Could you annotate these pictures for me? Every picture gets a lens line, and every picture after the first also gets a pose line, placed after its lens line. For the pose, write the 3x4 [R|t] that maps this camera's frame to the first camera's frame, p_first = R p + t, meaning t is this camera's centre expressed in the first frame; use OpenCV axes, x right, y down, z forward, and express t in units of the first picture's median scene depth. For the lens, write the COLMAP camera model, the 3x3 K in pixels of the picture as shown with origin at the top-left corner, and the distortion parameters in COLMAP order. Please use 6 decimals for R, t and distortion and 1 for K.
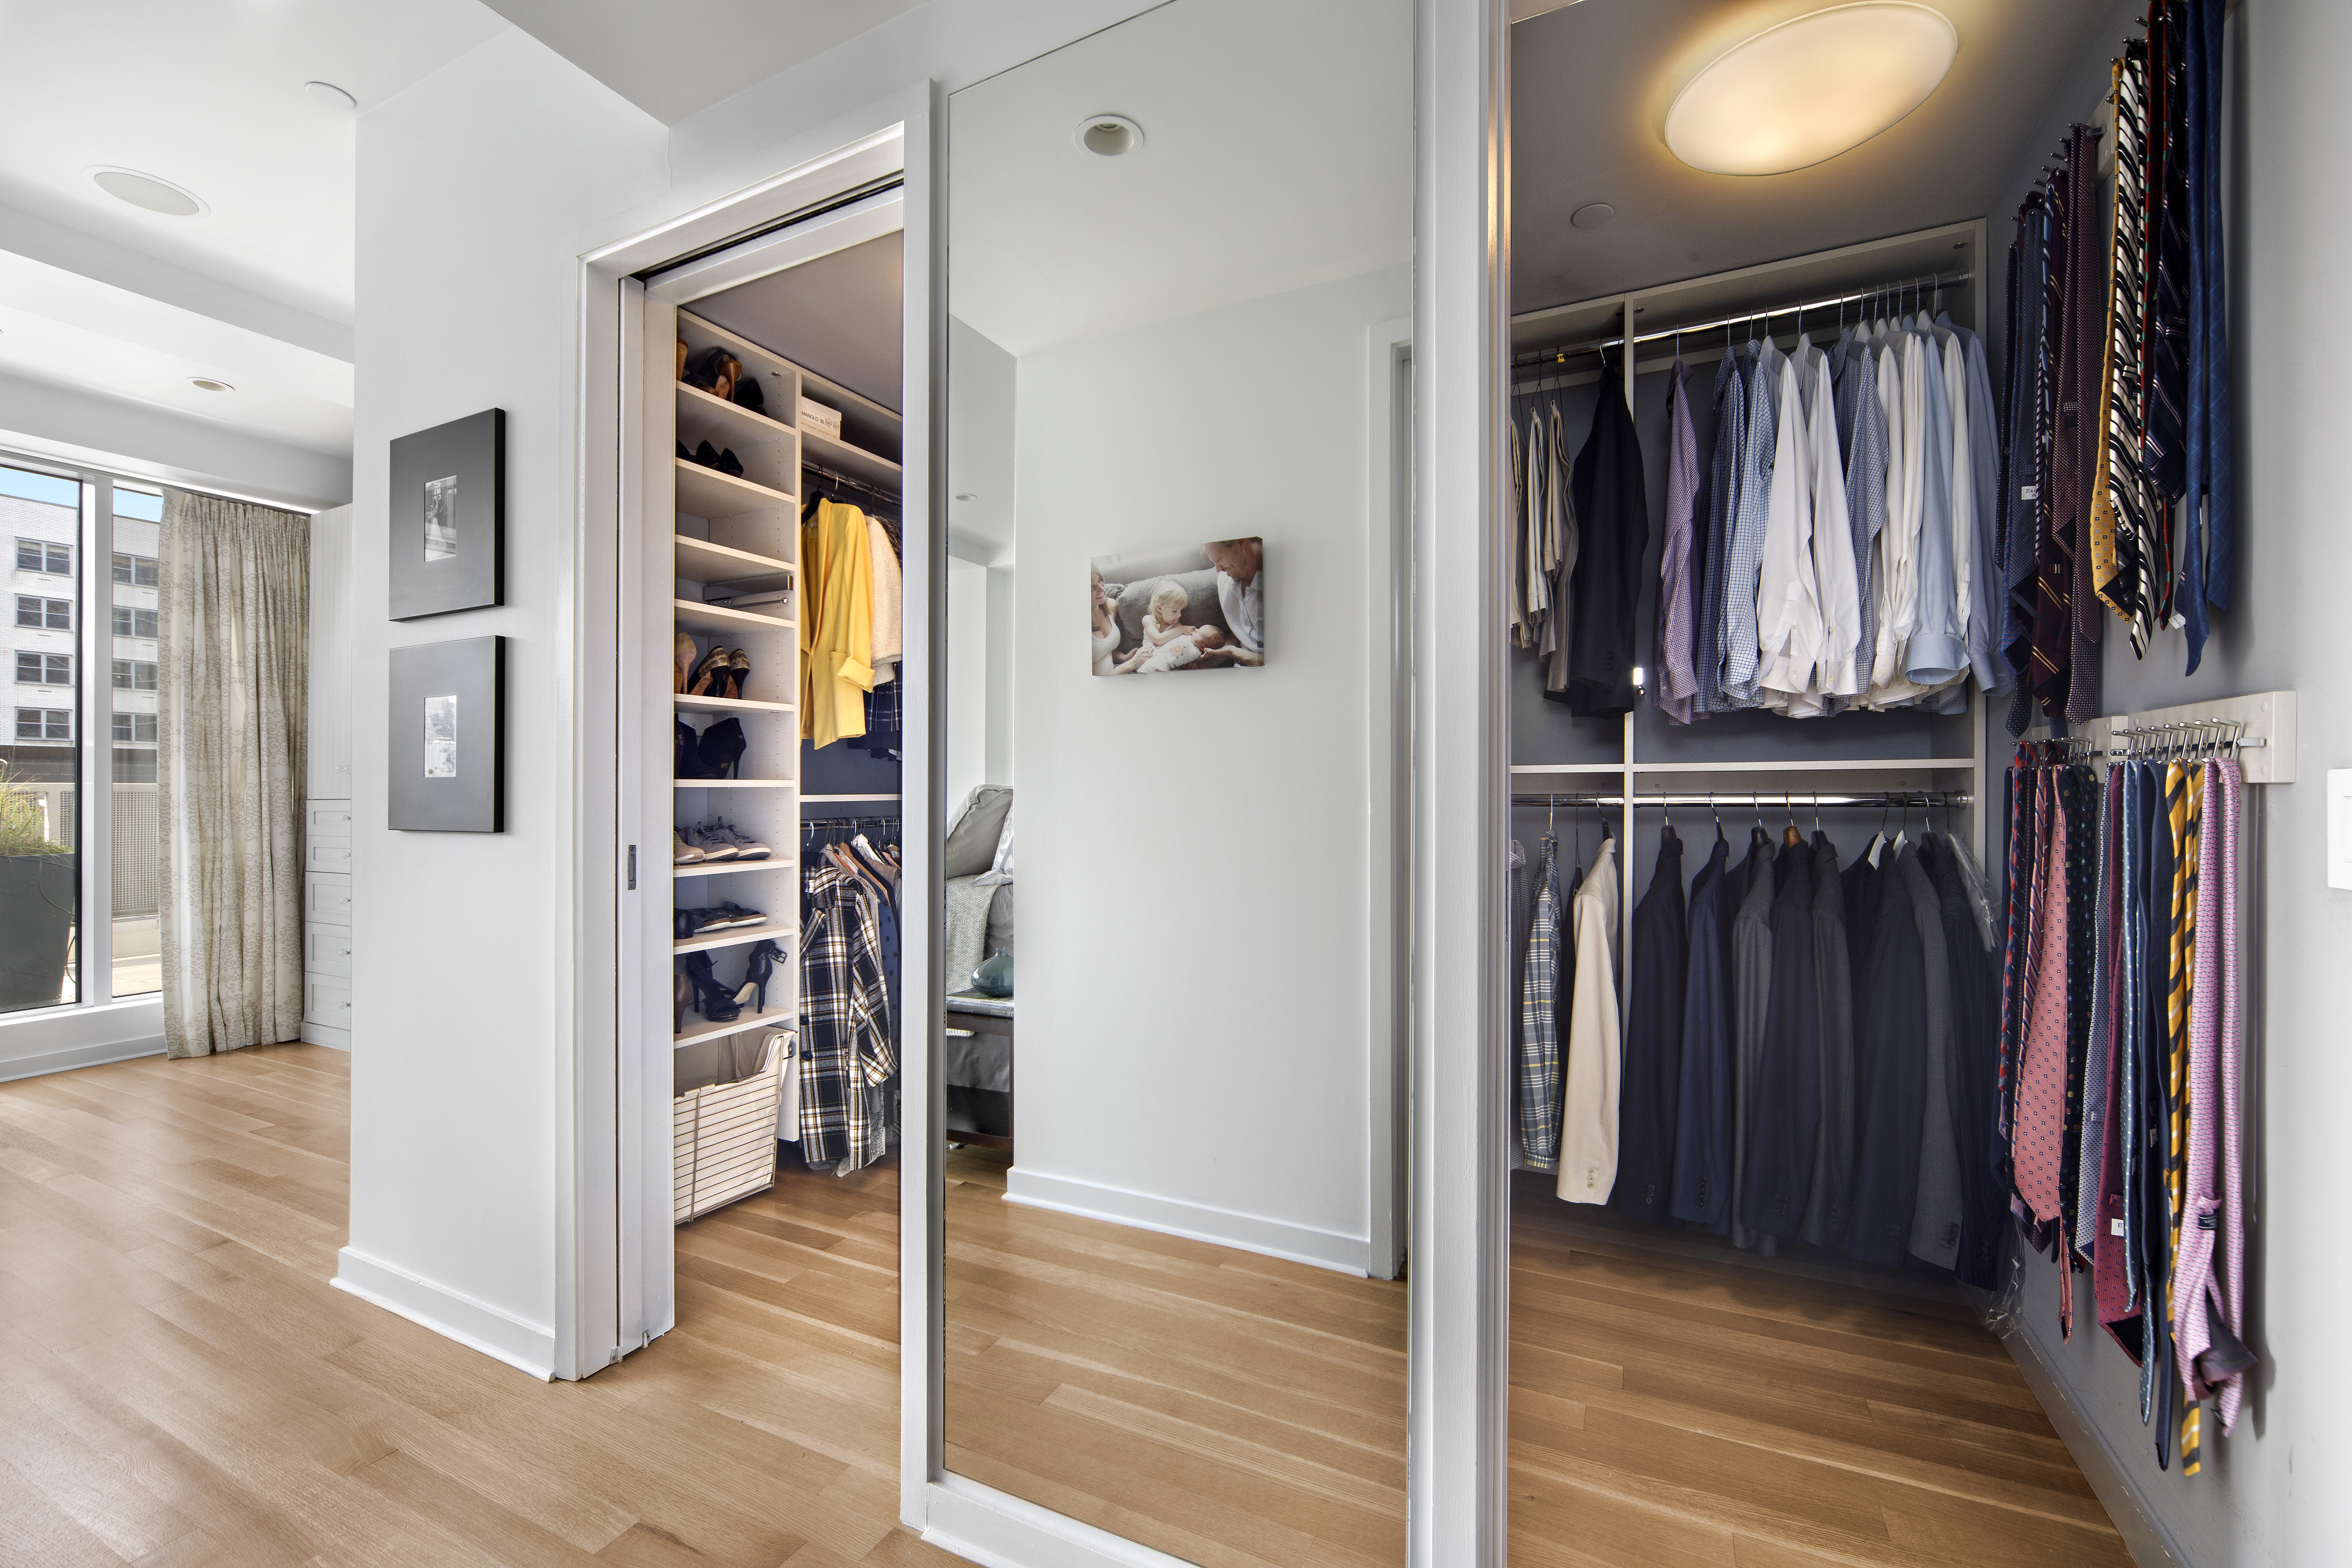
lens RADIAL K [[1013.7, 0, 1187.8], [0, 1013.7, 777.5], [0, 0, 1]] dist [-0.009140, 0.000566]
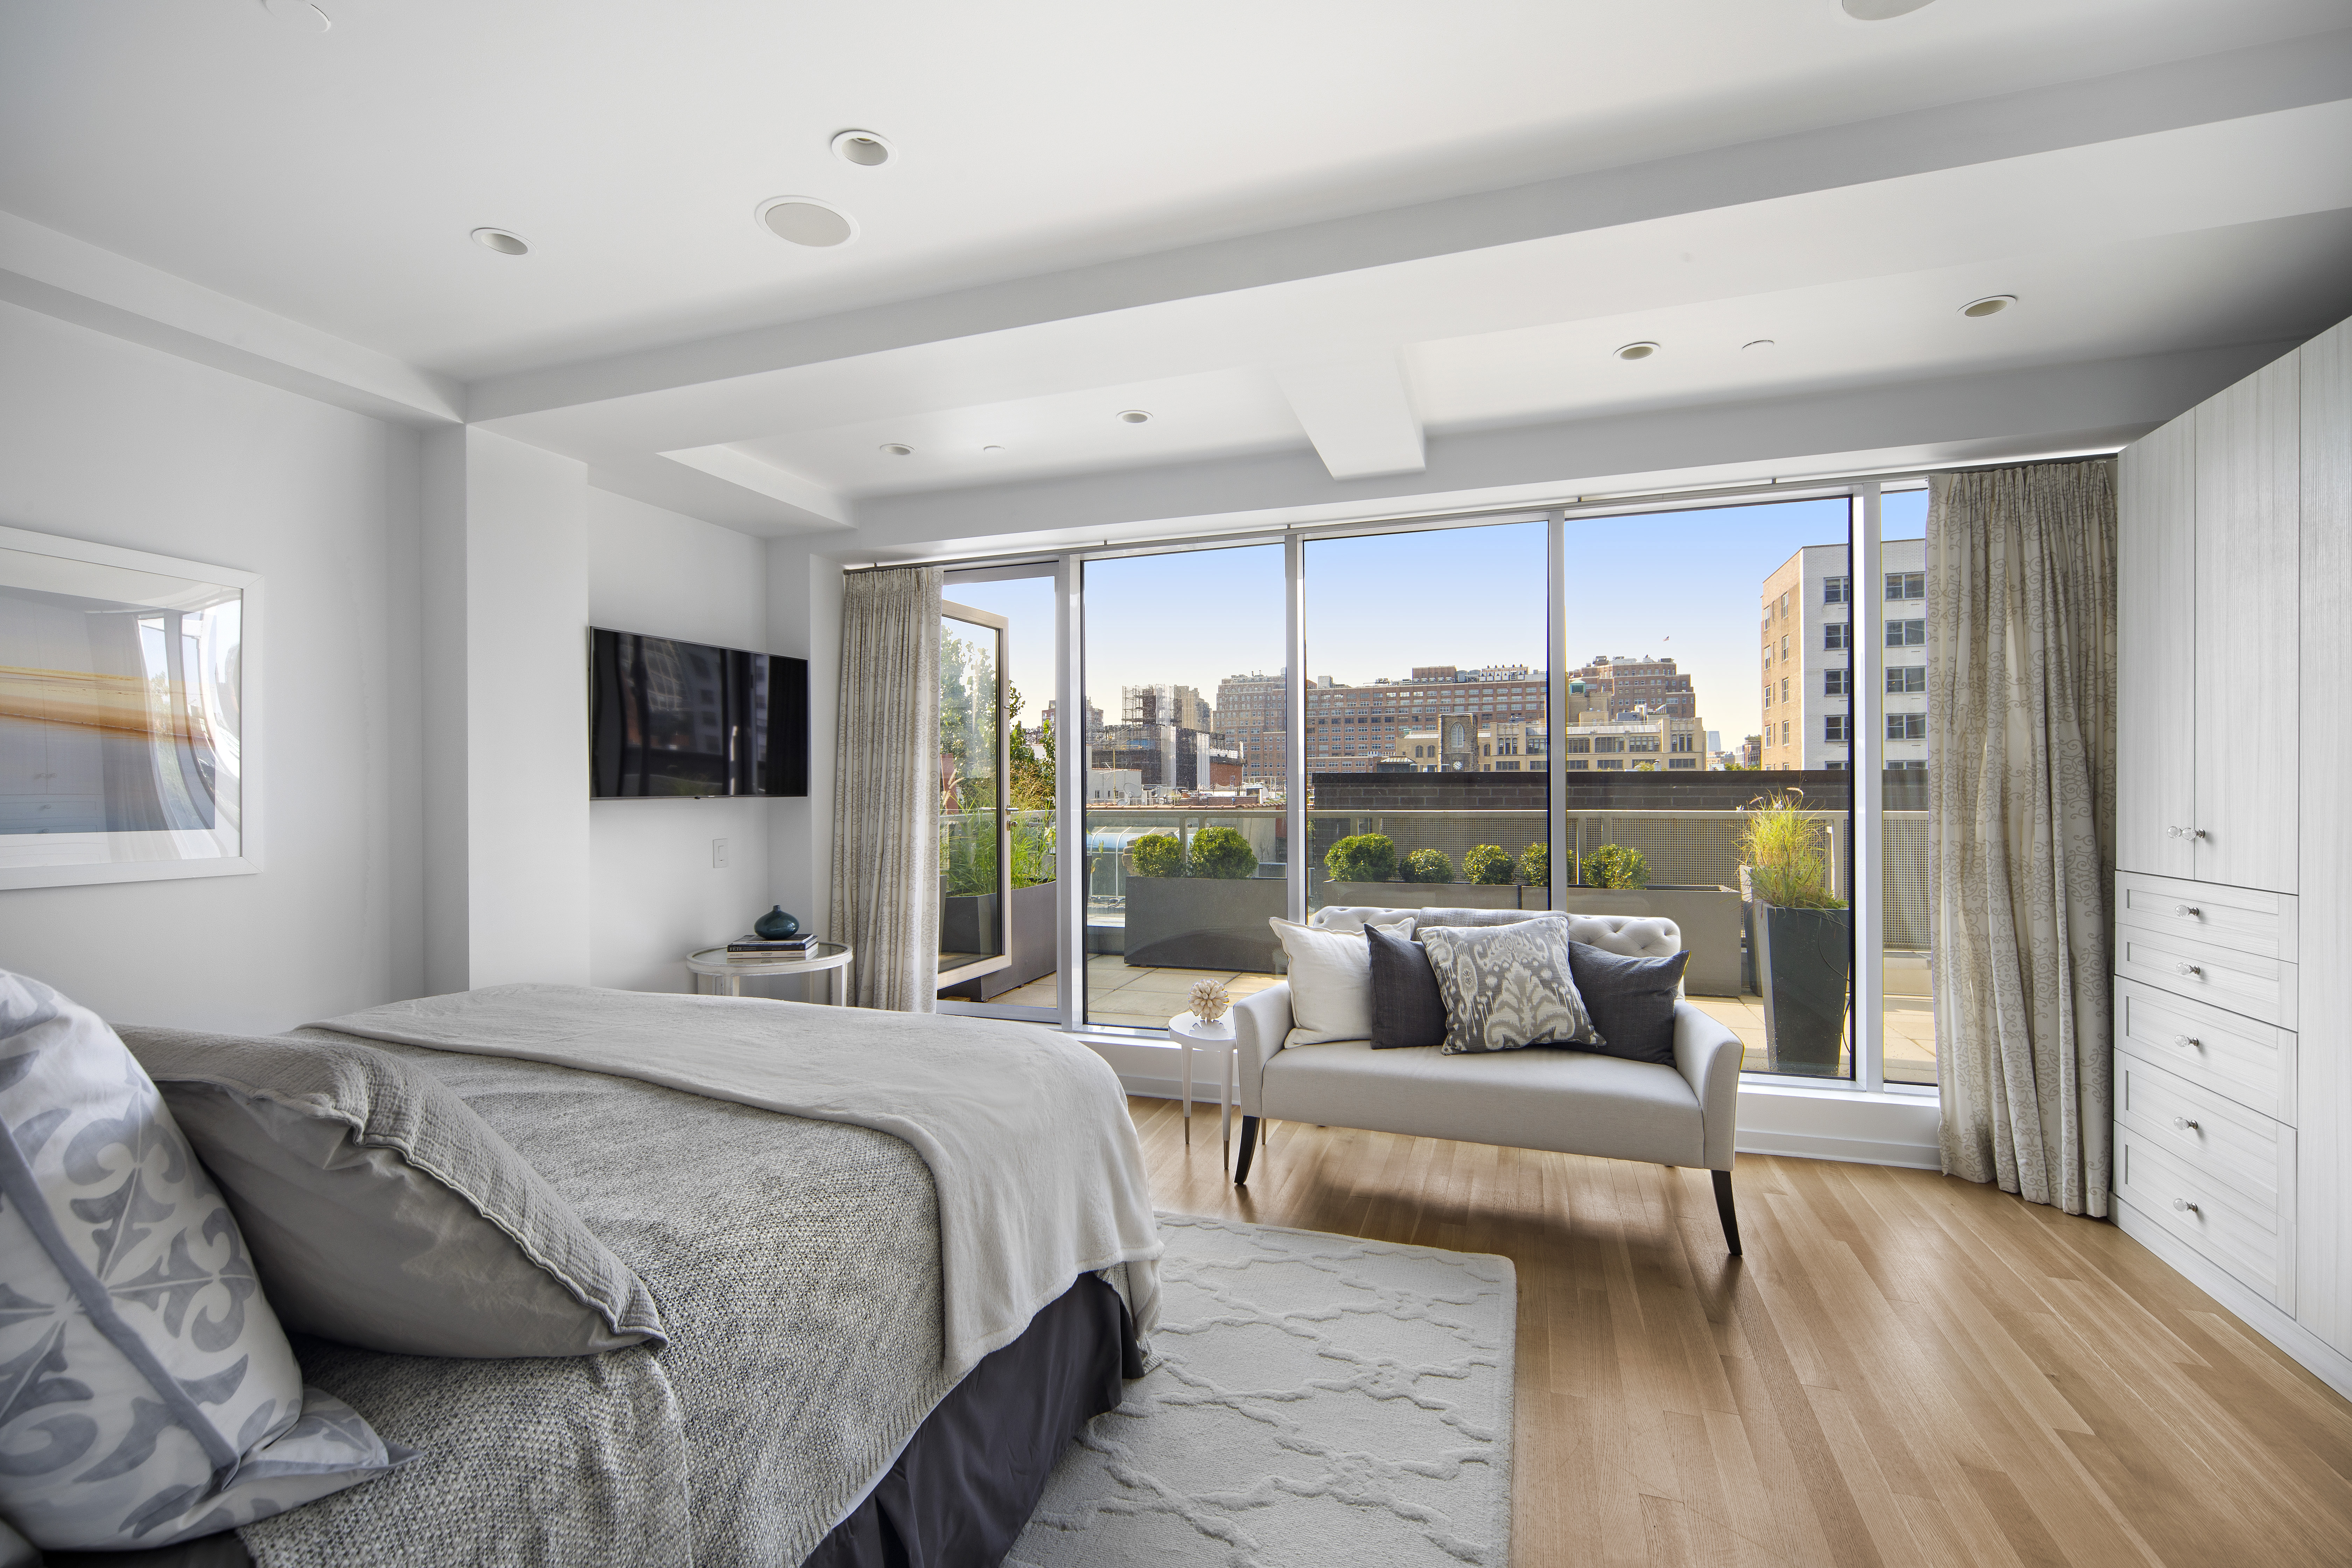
lens RADIAL K [[1013.7, 0, 1189.7], [0, 1013.7, 767.5], [0, 0, 1]] dist [-0.009140, 0.000566]
pose [[0.141199, -0.007938, -0.989949, -0.286028], [0.006101, 0.999956, -0.007148, -0.046268], [0.989962, -0.005031, 0.141241, 0.278436]]
